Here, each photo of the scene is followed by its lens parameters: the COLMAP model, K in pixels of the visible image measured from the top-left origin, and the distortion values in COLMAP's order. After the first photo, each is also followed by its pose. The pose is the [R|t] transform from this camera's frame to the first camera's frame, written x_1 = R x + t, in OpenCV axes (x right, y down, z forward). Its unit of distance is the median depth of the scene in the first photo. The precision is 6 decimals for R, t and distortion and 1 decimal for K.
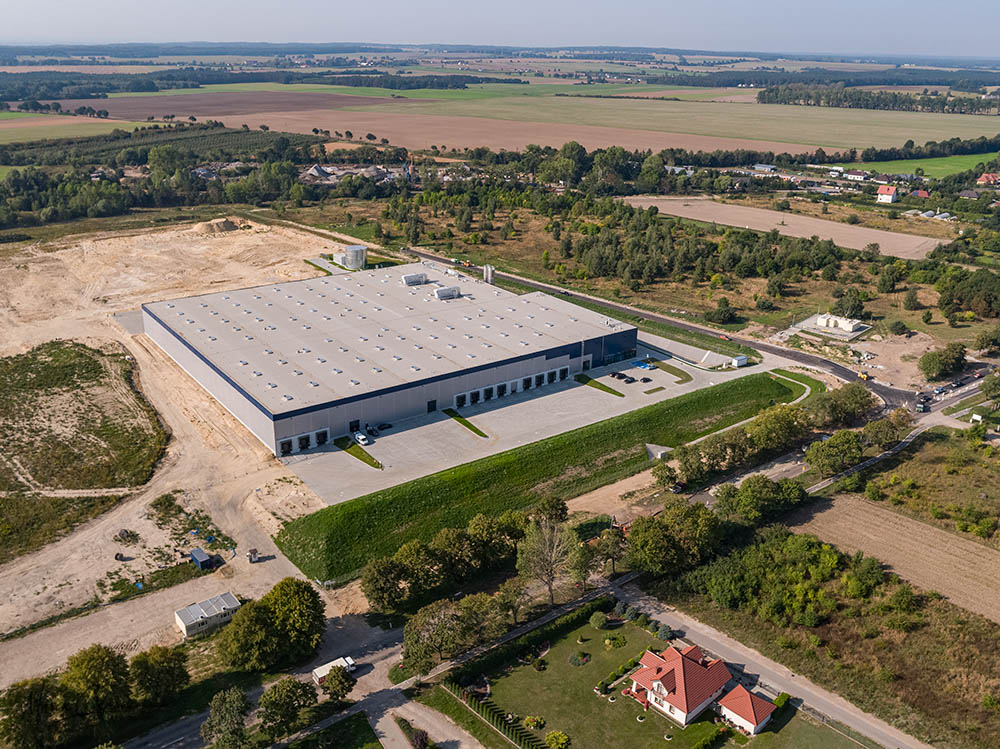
lens RADIAL K [[864.6, 0, 503.1], [0, 864.6, 368.5], [0, 0, 1]] dist [-0.000564, 0.002967]
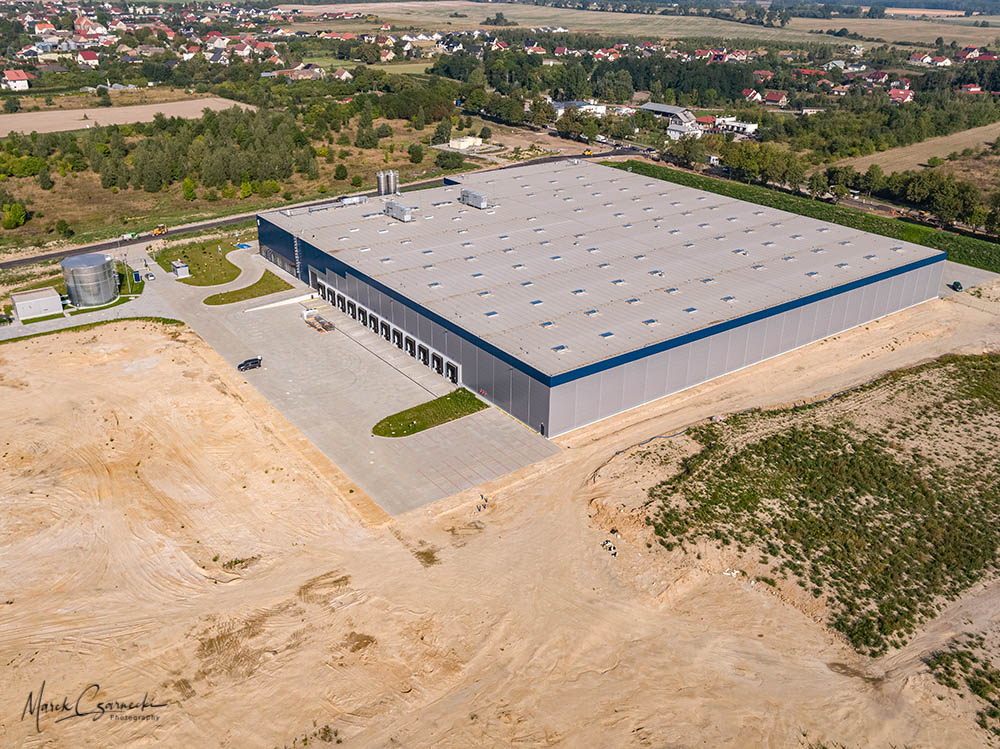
lens RADIAL K [[864.6, 0, 503.1], [0, 864.6, 368.5], [0, 0, 1]] dist [-0.000564, 0.002967]
pose [[0.006235, -0.435411, 0.900210, -0.868564], [0.346989, 0.845236, 0.406418, -0.283642], [-0.937849, 0.309829, 0.156353, 1.019133]]
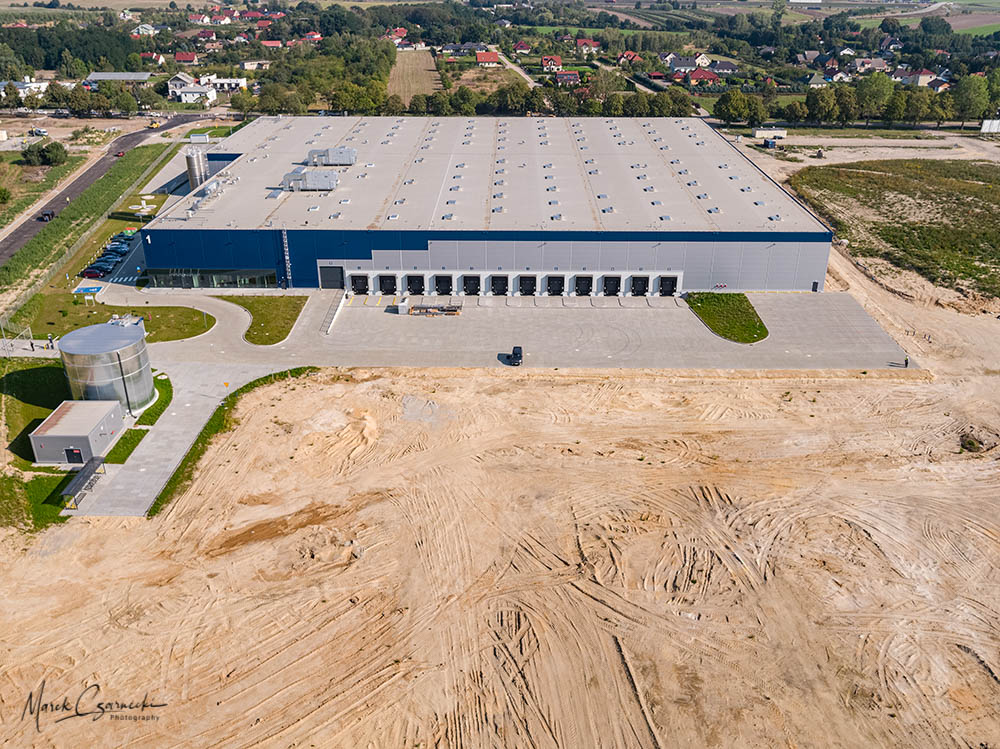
lens RADIAL K [[864.6, 0, 503.1], [0, 864.6, 368.5], [0, 0, 1]] dist [-0.000564, 0.002967]
pose [[-0.794899, -0.279514, 0.538524, -0.592877], [0.201088, 0.716038, 0.668471, -0.408046], [-0.572450, 0.639658, -0.512971, 1.501731]]
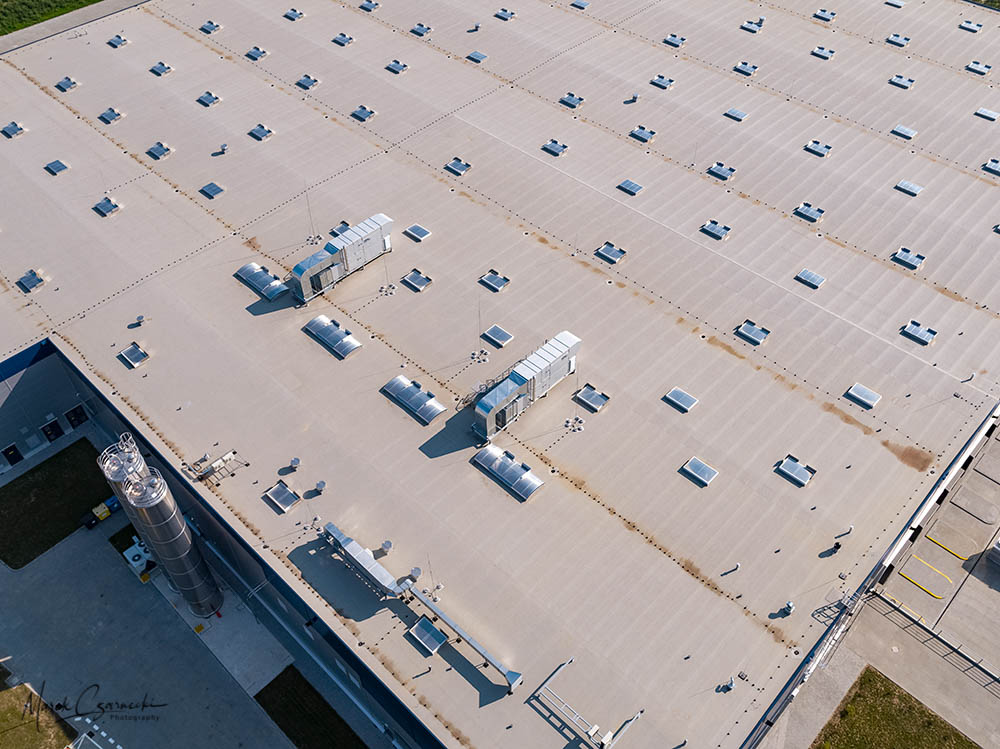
lens RADIAL K [[864.6, 0, 503.1], [0, 864.6, 368.5], [0, 0, 1]] dist [-0.000564, 0.002967]
pose [[-0.985816, 0.113819, -0.123337, -0.084555], [-0.071253, 0.381532, 0.921605, -0.347021], [0.151953, 0.917321, -0.368010, 1.266707]]
